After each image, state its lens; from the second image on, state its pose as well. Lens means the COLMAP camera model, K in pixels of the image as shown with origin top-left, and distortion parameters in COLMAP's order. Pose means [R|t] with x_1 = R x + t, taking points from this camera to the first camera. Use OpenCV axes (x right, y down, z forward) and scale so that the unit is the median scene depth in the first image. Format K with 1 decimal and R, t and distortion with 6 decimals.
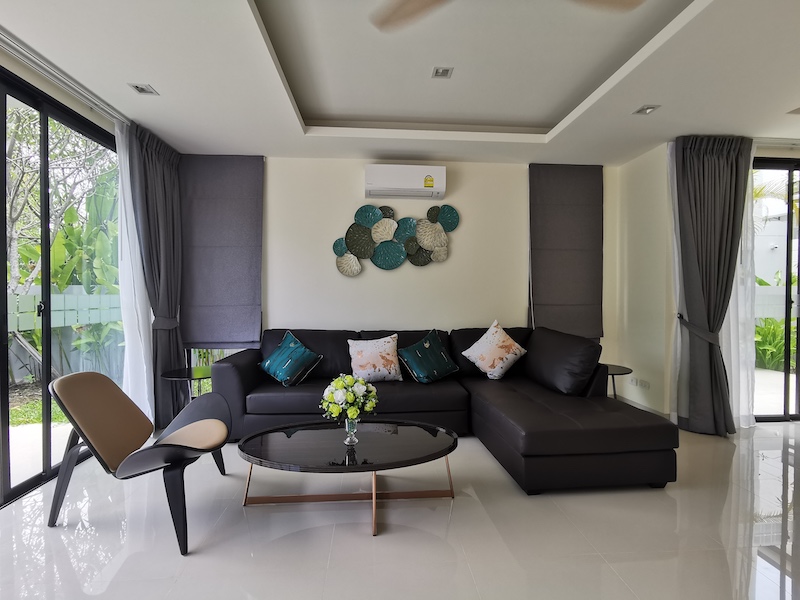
lens RADIAL K [[382.7, 0, 407.4], [0, 382.7, 295.8], [0, 0, 1]] dist [0.002772, 0.004037]
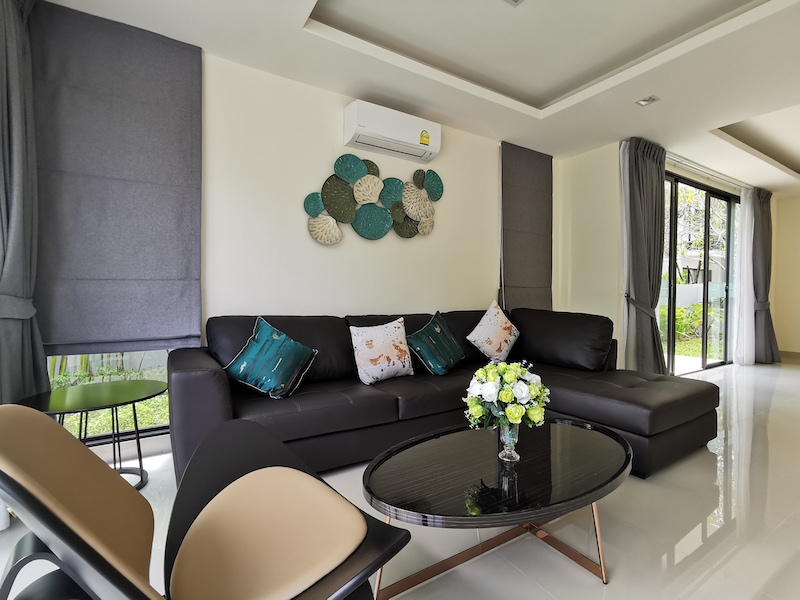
lens RADIAL K [[382.7, 0, 402.3], [0, 382.7, 293.3], [0, 0, 1]] dist [0.002772, 0.004037]
pose [[0.887327, 0.004075, 0.461123, -0.378759], [-0.001639, 0.999983, -0.005683, 0.050672], [-0.461138, 0.004287, 0.887318, 0.274212]]
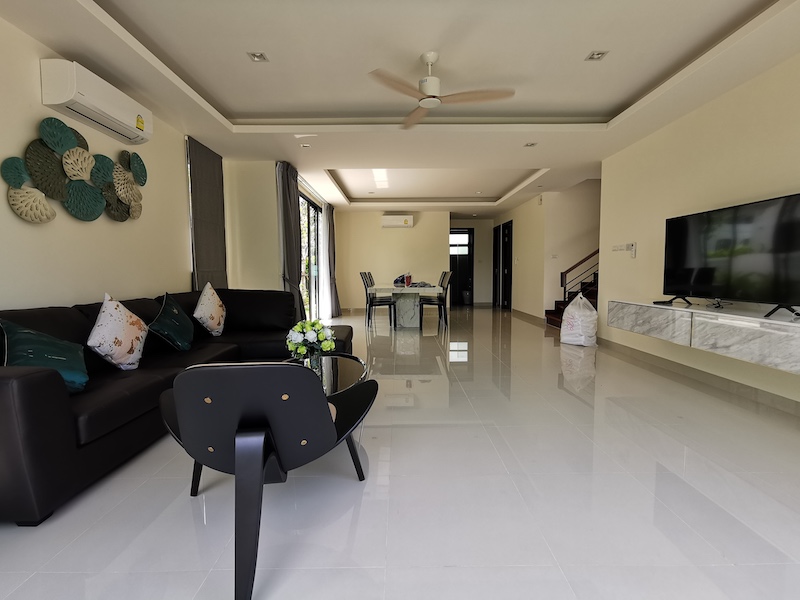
lens RADIAL K [[382.7, 0, 404.6], [0, 382.7, 298.1], [0, 0, 1]] dist [0.002772, 0.004037]
pose [[0.074315, -0.069564, 0.994806, -0.774474], [0.022654, 0.997424, 0.068055, 0.044131], [-0.996977, 0.017479, 0.075700, 0.361436]]
